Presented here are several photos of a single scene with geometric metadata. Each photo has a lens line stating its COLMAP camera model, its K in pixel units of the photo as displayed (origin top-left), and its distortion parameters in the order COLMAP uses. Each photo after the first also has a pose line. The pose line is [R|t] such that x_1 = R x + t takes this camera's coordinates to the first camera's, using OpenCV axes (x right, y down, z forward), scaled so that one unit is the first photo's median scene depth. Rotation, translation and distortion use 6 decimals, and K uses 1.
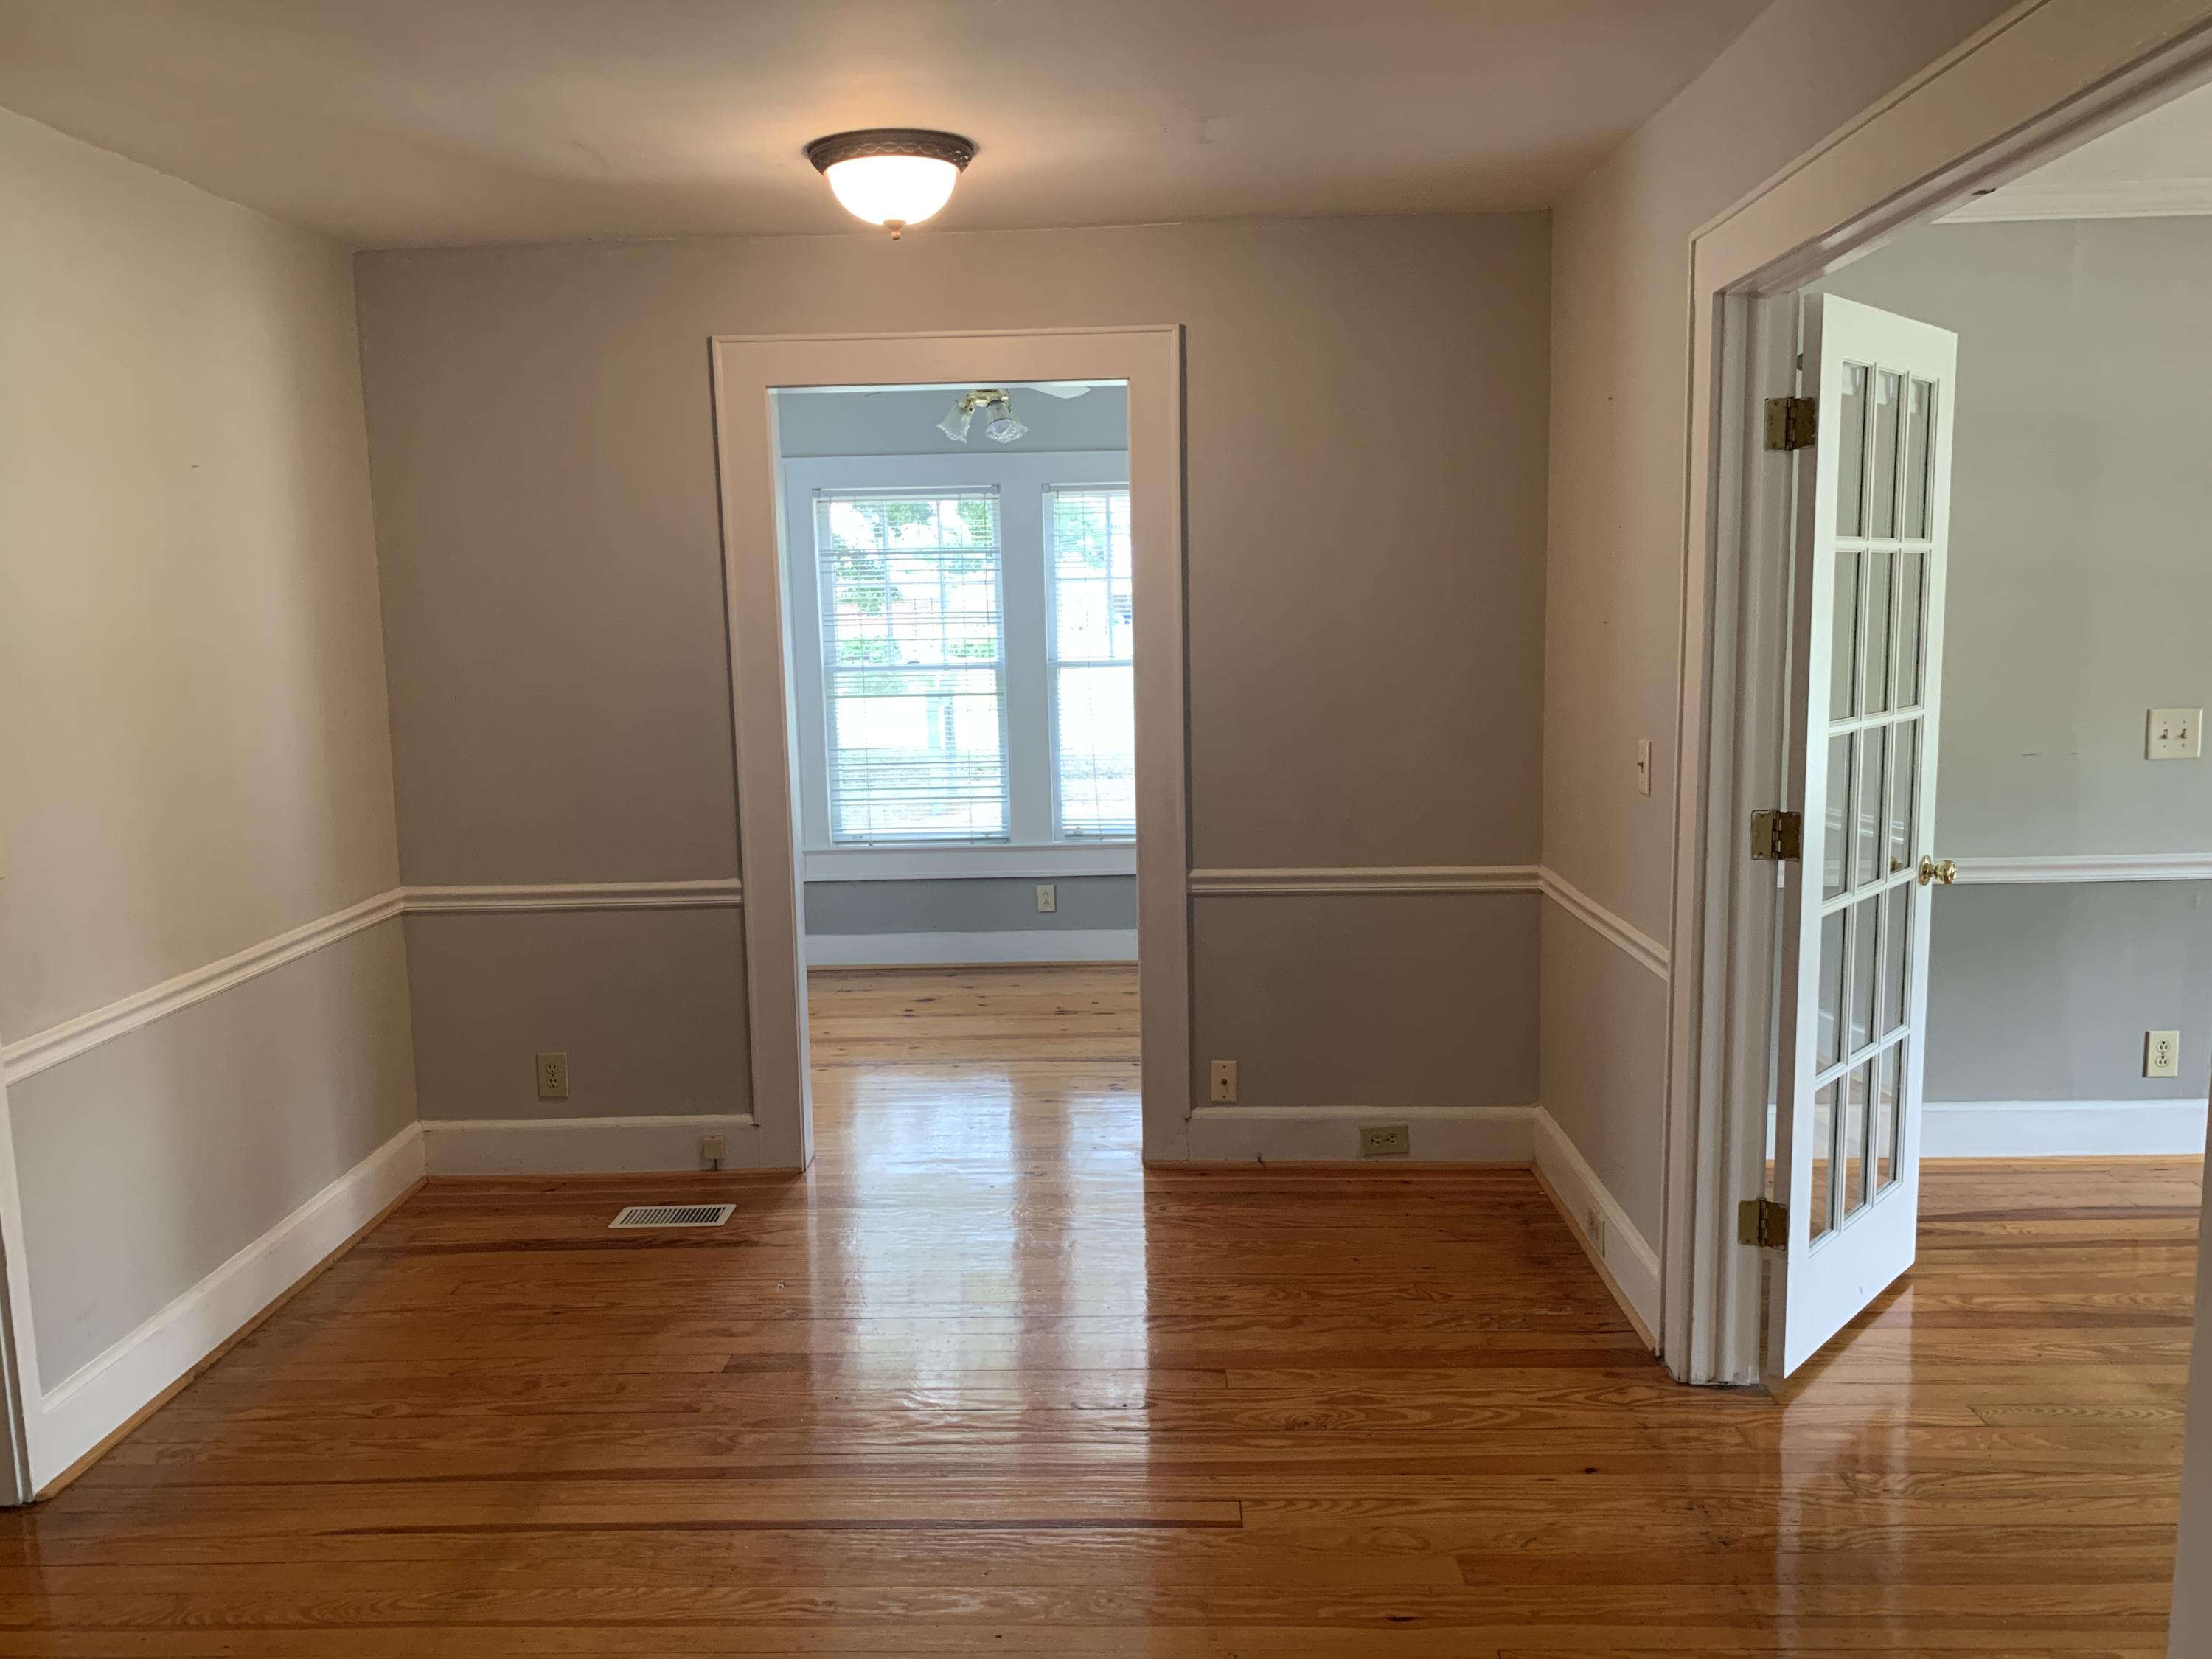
lens RADIAL K [[1702.2, 0, 1106.0], [0, 1702.2, 829.5], [0, 0, 1]] dist [0.120645, -0.160755]
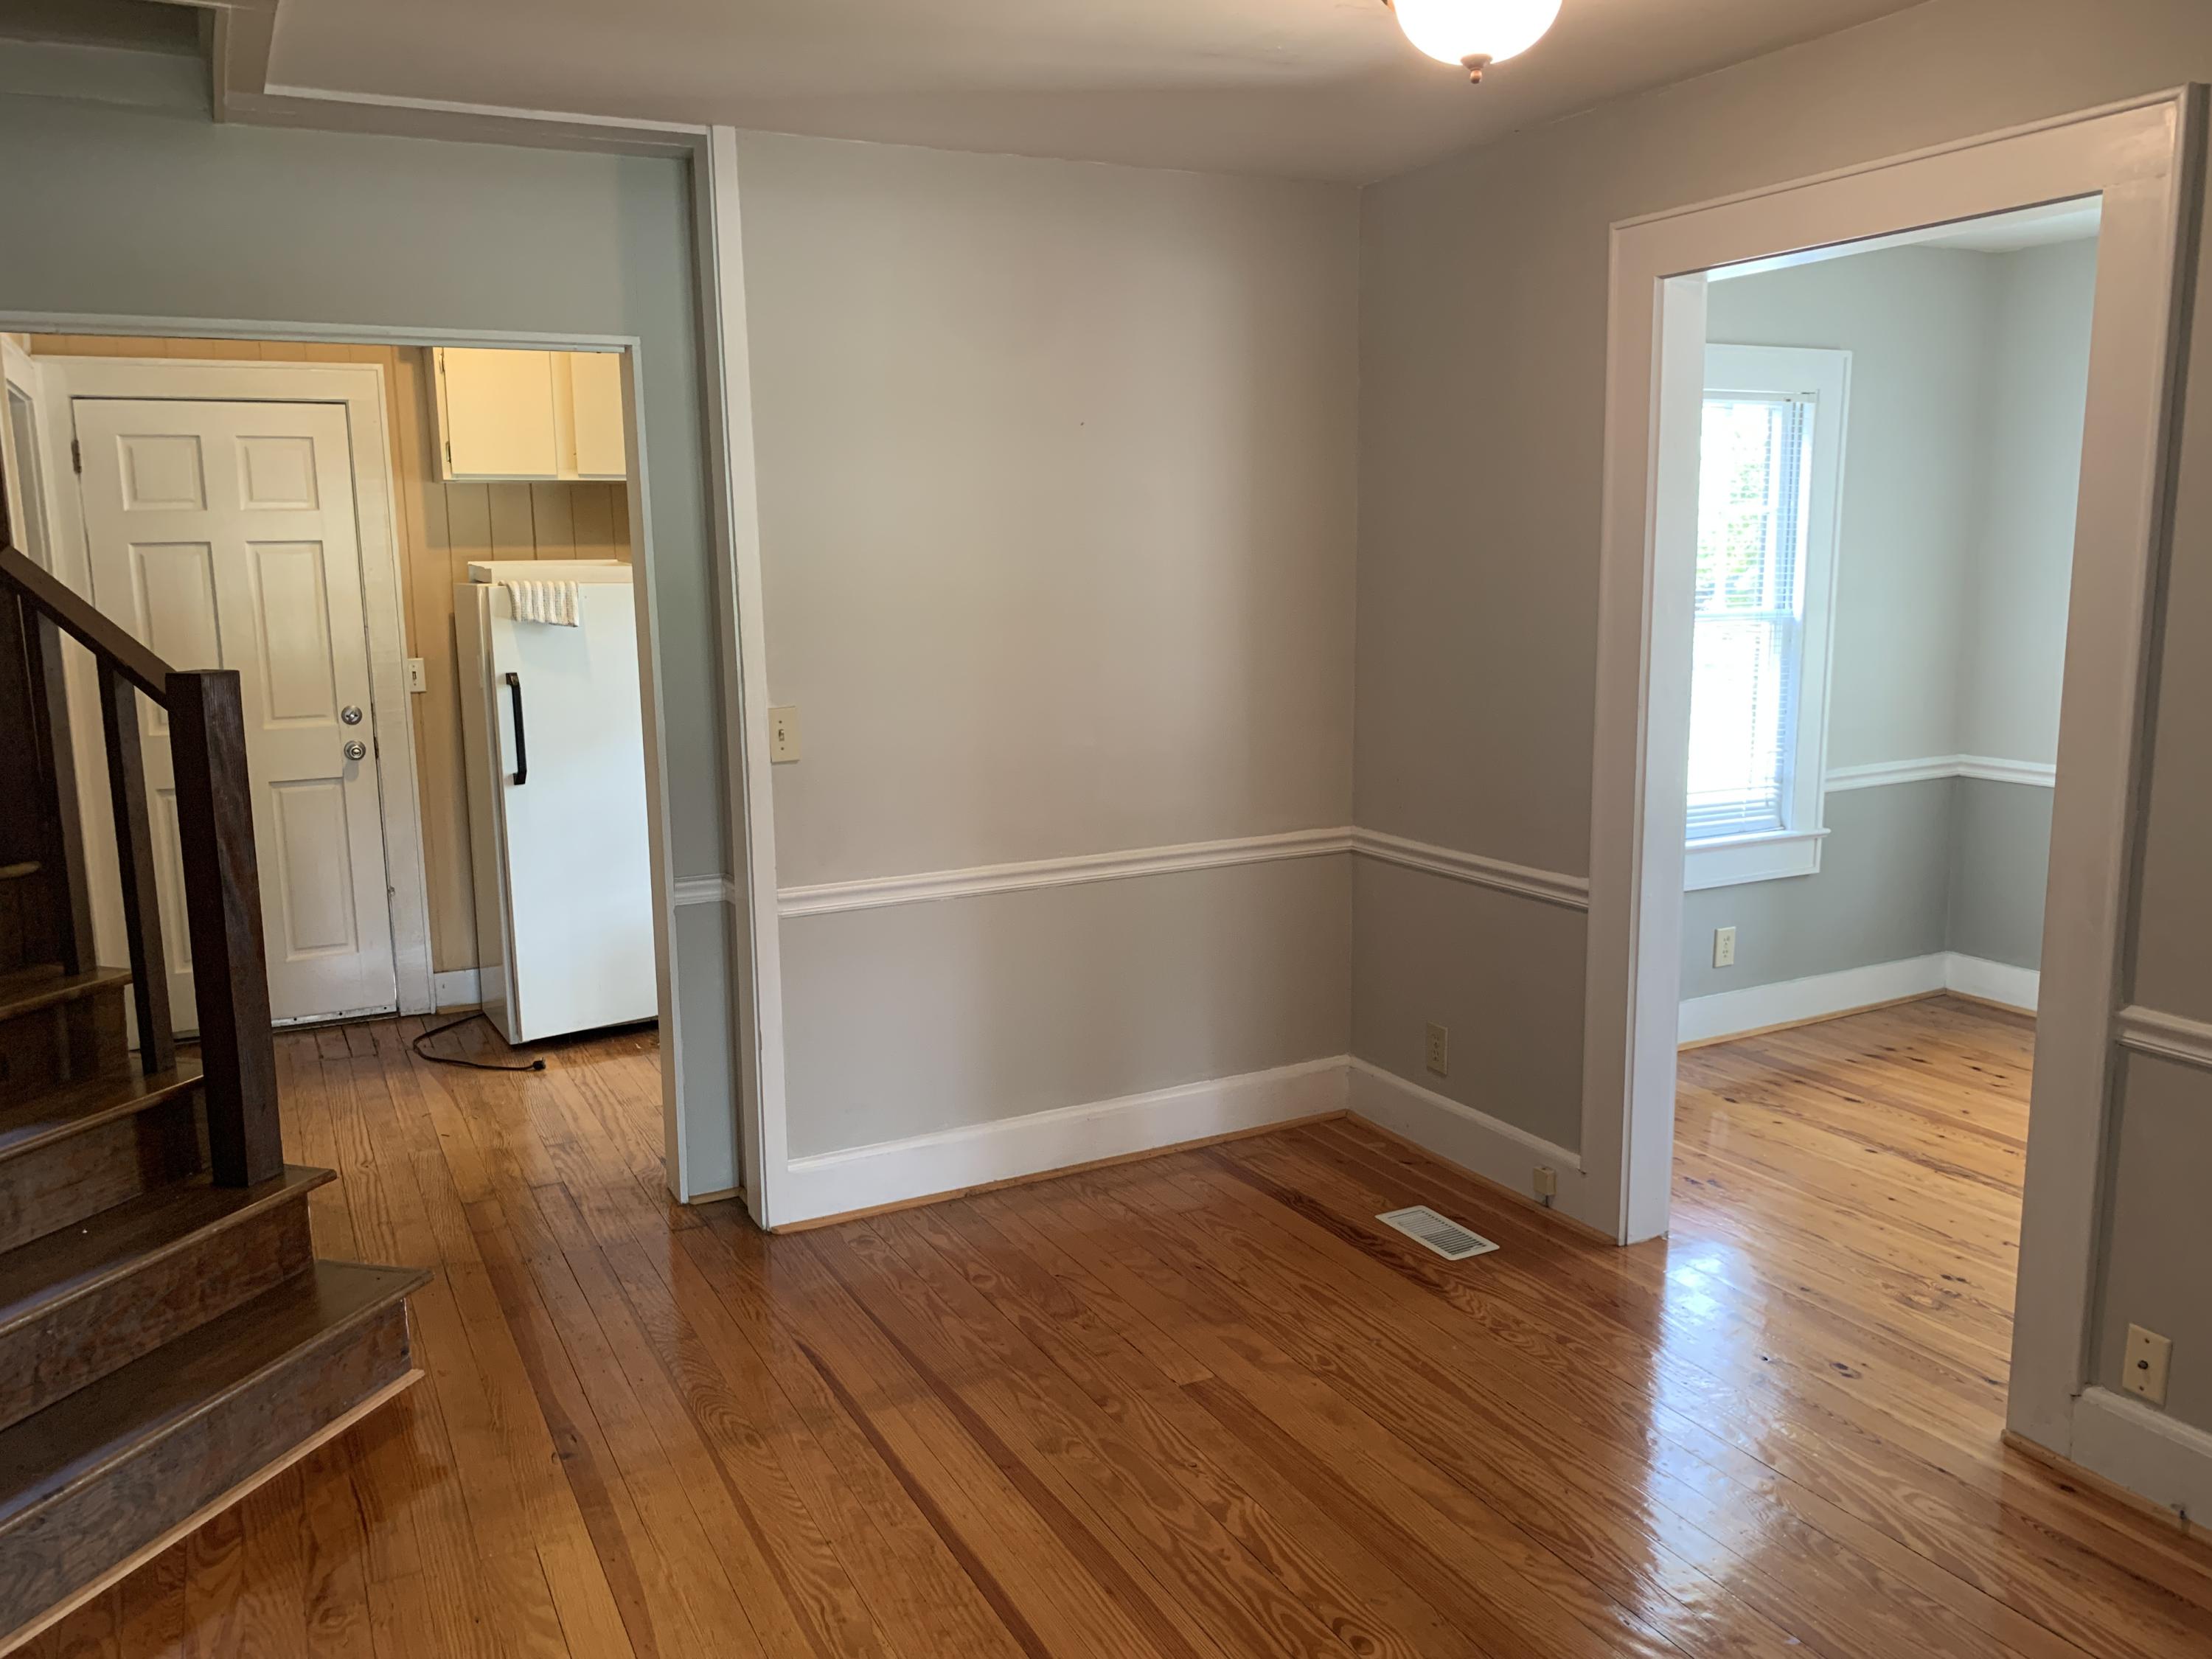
lens RADIAL K [[1709.8, 0, 1106.0], [0, 1709.8, 829.5], [0, 0, 1]] dist [0.009284, -0.011146]
pose [[0.479926, 0.161724, -0.862274, 0.419105], [-0.119669, 0.985743, 0.118276, -0.071125], [0.869109, 0.046424, 0.492437, 0.414266]]
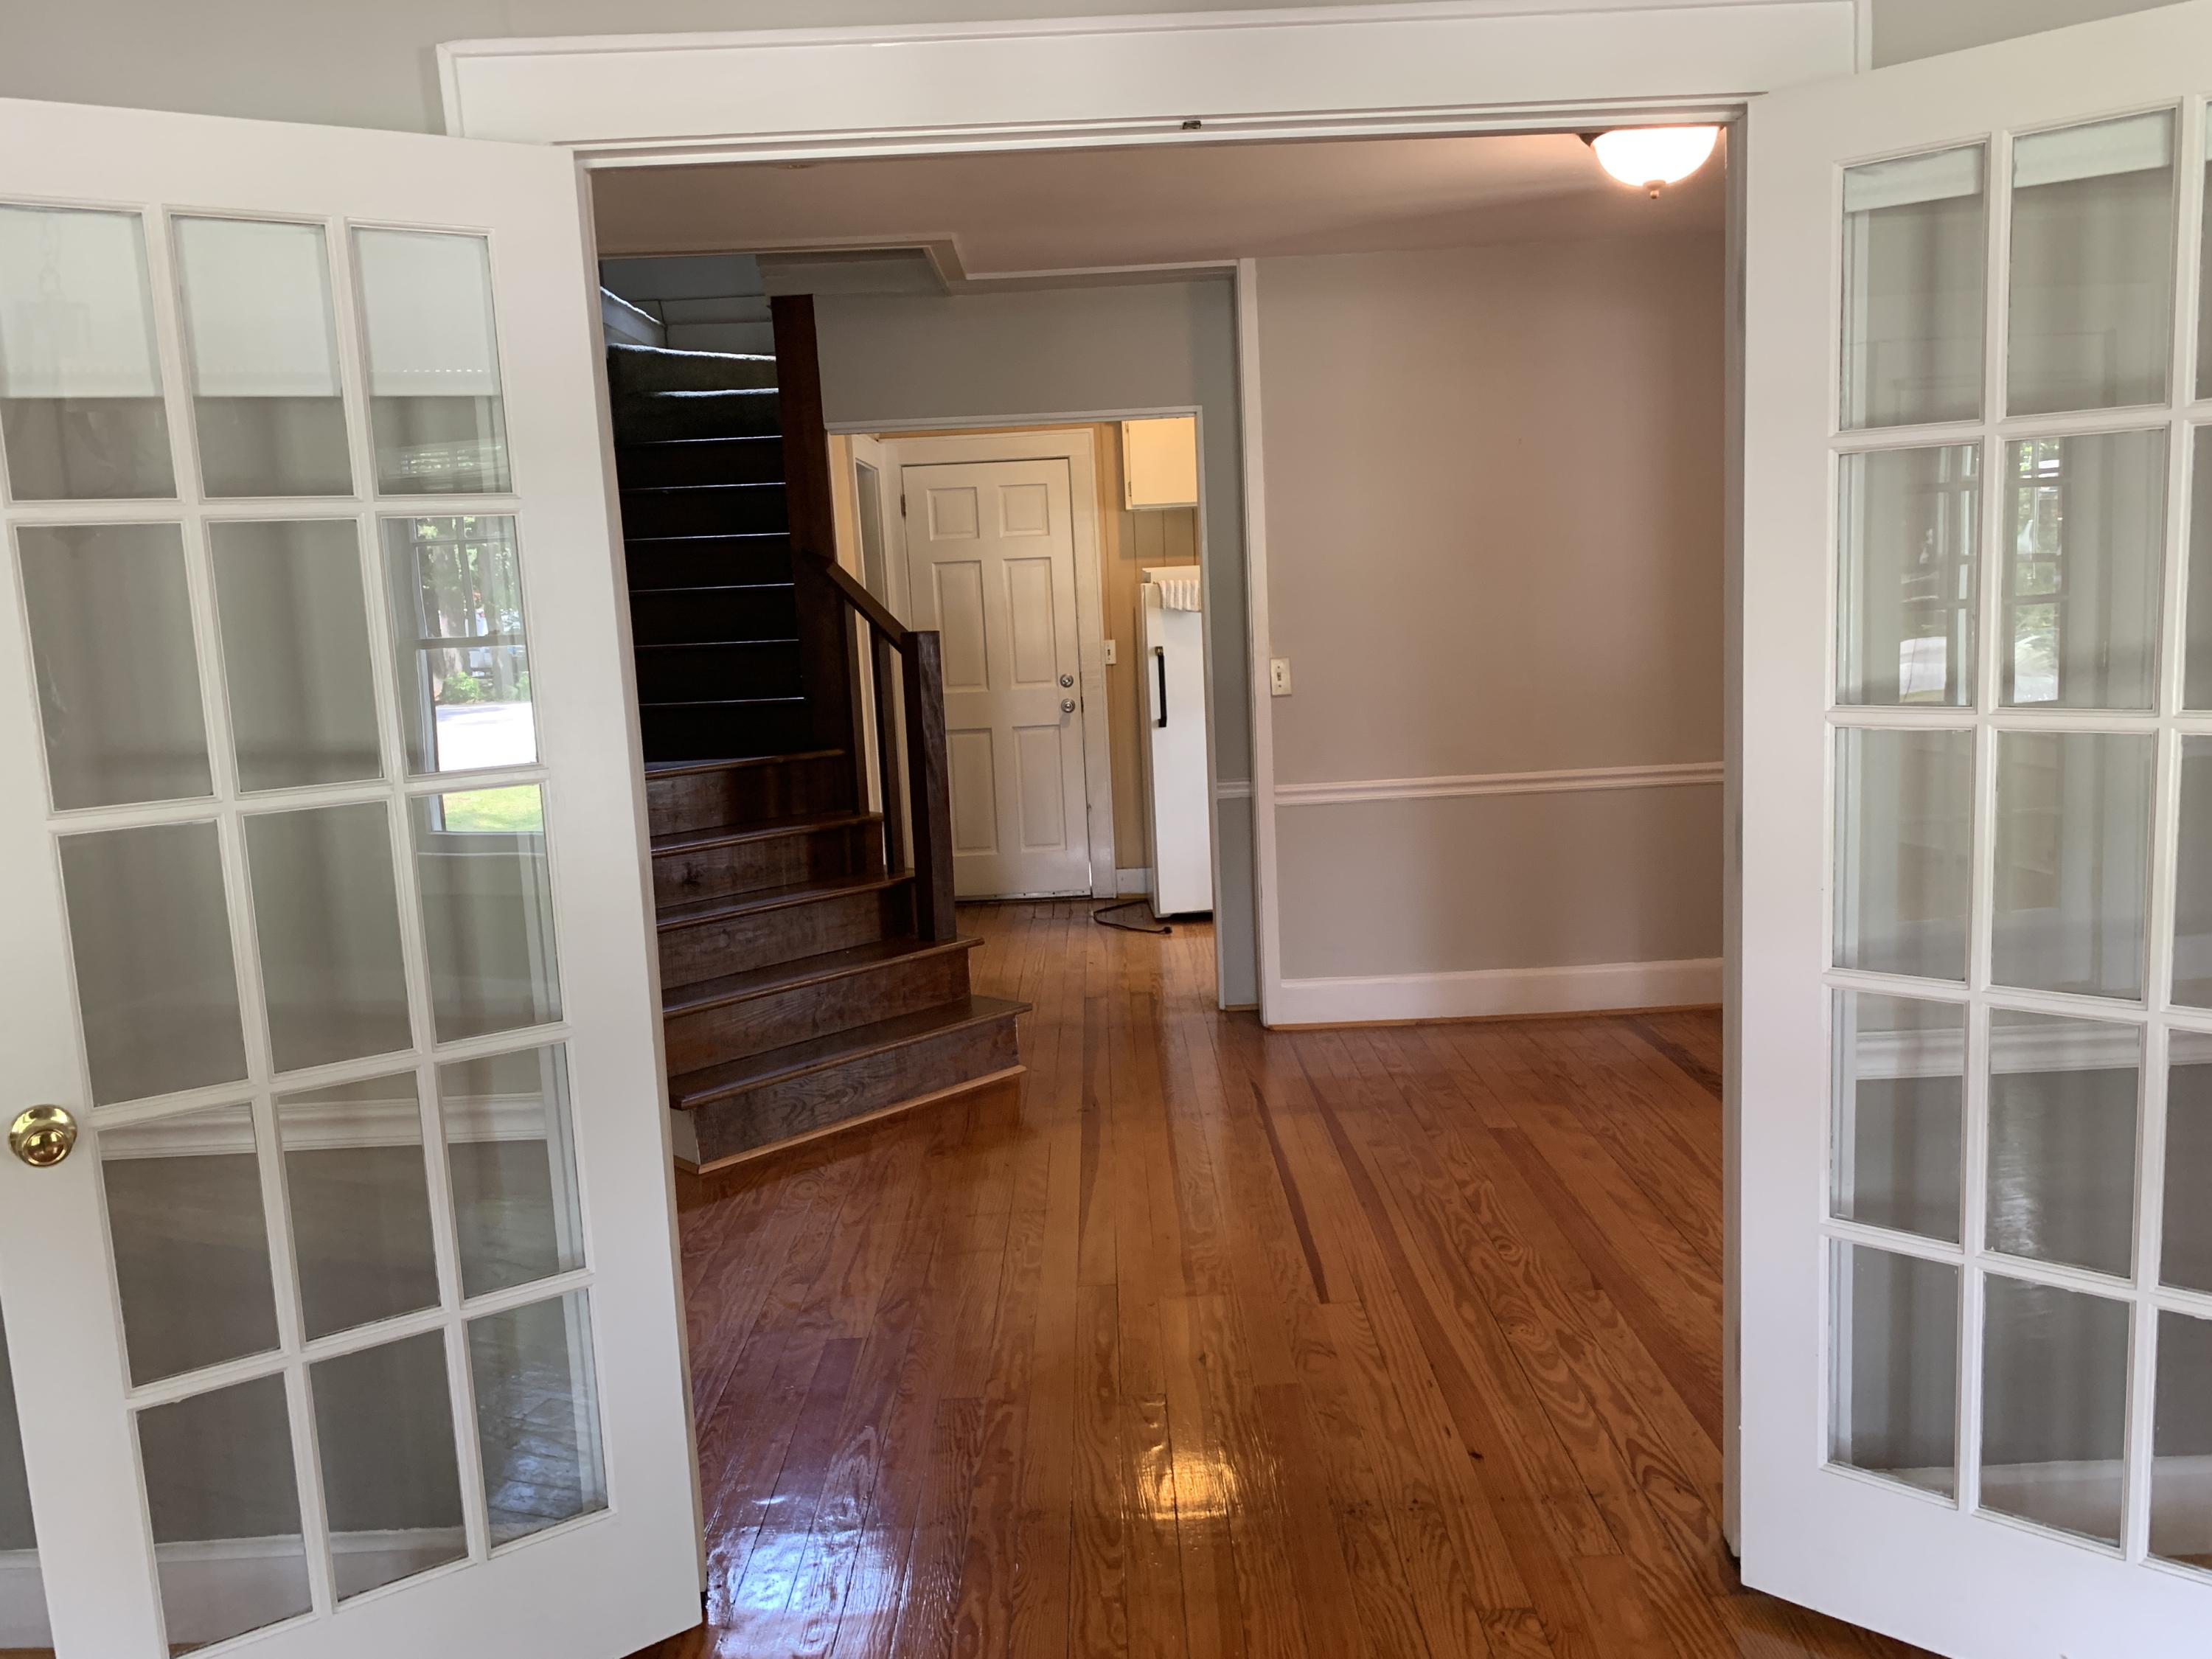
lens RADIAL K [[1702.2, 0, 1106.0], [0, 1702.2, 829.5], [0, 0, 1]] dist [0.120645, -0.160755]
pose [[0.032847, 0.165449, -0.985671, 0.843365], [-0.093015, 0.982429, 0.161805, -0.076912], [0.995123, 0.086367, 0.047659, 0.524124]]
